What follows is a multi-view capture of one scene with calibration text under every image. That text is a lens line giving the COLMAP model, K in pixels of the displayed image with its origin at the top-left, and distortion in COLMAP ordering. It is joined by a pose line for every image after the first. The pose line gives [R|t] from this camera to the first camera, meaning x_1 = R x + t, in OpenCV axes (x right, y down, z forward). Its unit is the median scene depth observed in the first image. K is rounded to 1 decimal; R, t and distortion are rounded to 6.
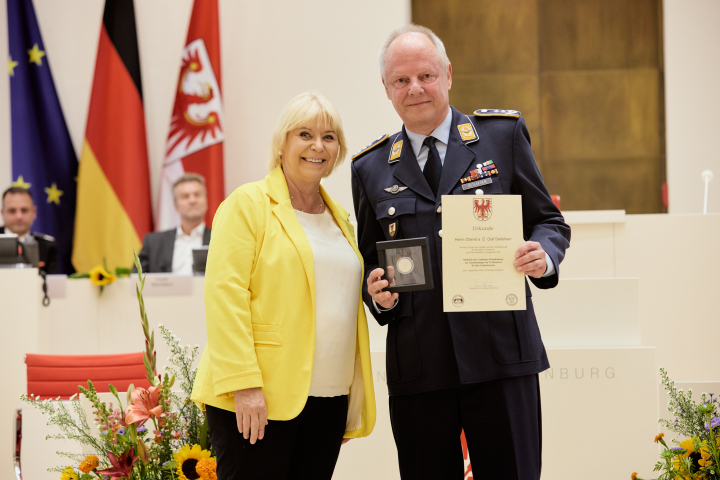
lens RADIAL K [[2662.0, 0, 355.7], [0, 2662.0, 244.3], [0, 0, 1]] dist [0.436198, 0.000000]
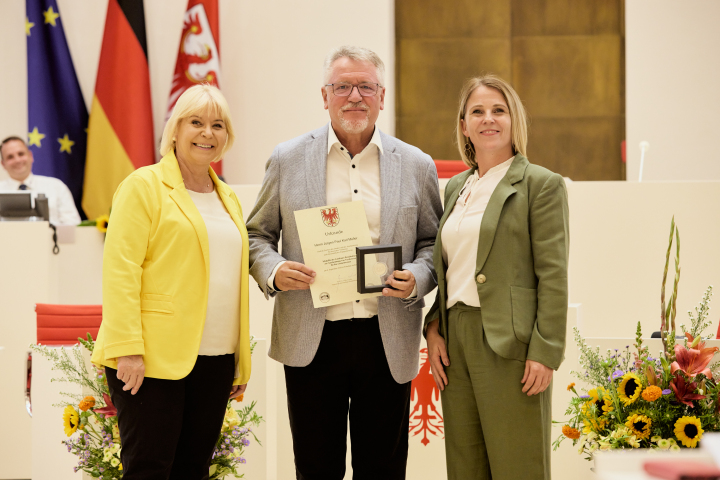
lens RADIAL K [[2647.8, 0, 371.4], [0, 2647.8, 267.5], [0, 0, 1]] dist [0.308399, 0.000000]
pose [[0.999908, 0.013273, -0.002950, 0.027997], [-0.013130, 0.998933, 0.044267, -0.030797], [0.003534, -0.044224, 0.999015, -0.164253]]
